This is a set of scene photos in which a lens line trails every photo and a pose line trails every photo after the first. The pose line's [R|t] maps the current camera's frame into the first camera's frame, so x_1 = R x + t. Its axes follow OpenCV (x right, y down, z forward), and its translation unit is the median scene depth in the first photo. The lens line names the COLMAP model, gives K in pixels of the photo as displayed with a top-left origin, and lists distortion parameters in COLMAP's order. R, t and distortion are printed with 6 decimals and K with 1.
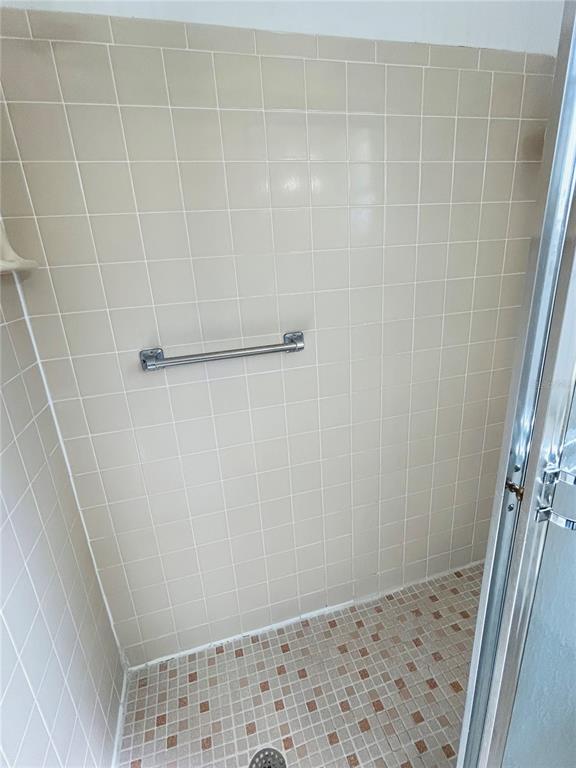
lens RADIAL K [[378.1, 0, 291.5], [0, 378.1, 384.5], [0, 0, 1]] dist [-0.003098, 0.004242]
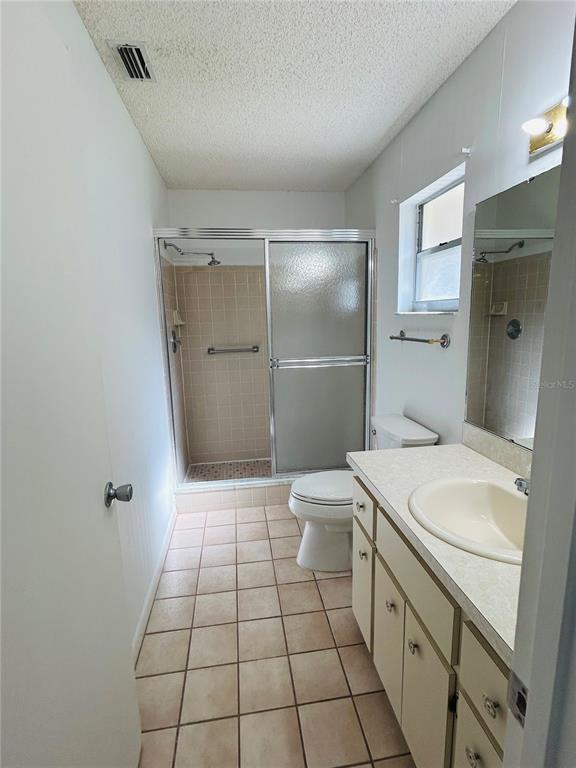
lens RADIAL K [[378.1, 0, 292.6], [0, 378.1, 385.8], [0, 0, 1]] dist [-0.003098, 0.004242]
pose [[0.990874, 0.059368, -0.121010, 0.614643], [-0.075316, 0.988411, -0.131799, 0.504236], [0.111783, 0.139710, 0.983863, -1.737779]]
